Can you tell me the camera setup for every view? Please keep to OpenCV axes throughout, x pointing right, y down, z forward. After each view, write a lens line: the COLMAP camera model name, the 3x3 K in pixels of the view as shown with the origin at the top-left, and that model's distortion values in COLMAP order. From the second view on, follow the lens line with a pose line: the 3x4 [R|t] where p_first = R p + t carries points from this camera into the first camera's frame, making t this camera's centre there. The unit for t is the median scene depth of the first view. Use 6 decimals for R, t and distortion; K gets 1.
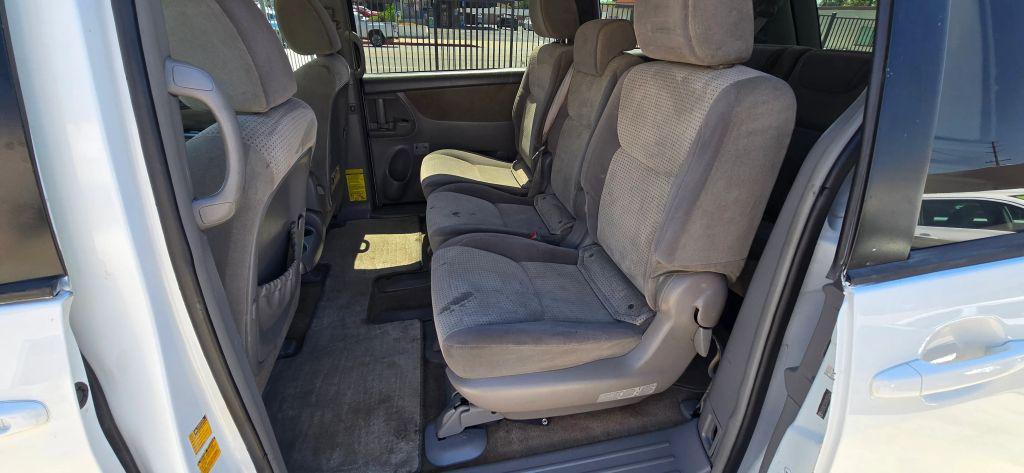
lens RADIAL K [[408.5, 0, 510.5], [0, 408.5, 238.1], [0, 0, 1]] dist [0.010282, -0.000080]
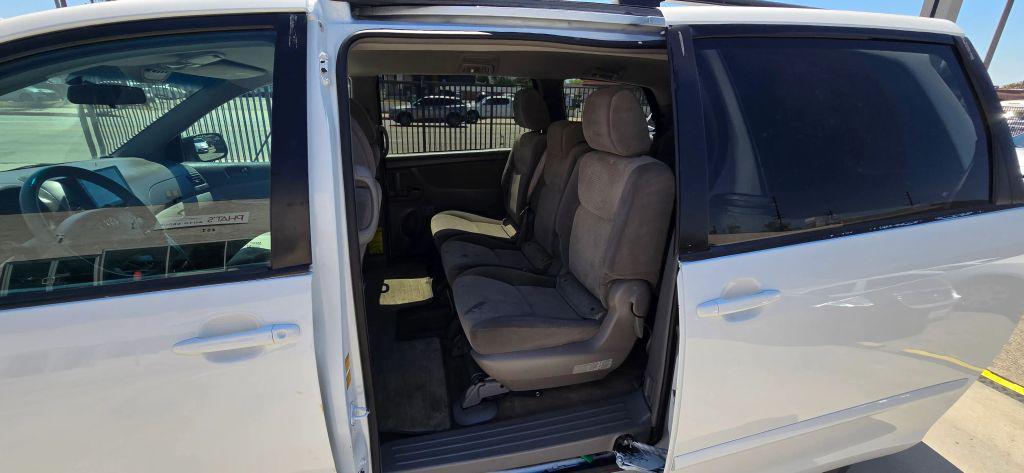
lens RADIAL K [[408.5, 0, 512.0], [0, 408.5, 236.5], [0, 0, 1]] dist [0.010282, -0.000080]
pose [[0.998358, -0.020480, 0.053491, -0.056426], [0.028661, 0.987188, -0.156965, 0.105000], [-0.049591, 0.158241, 0.986154, -0.386465]]
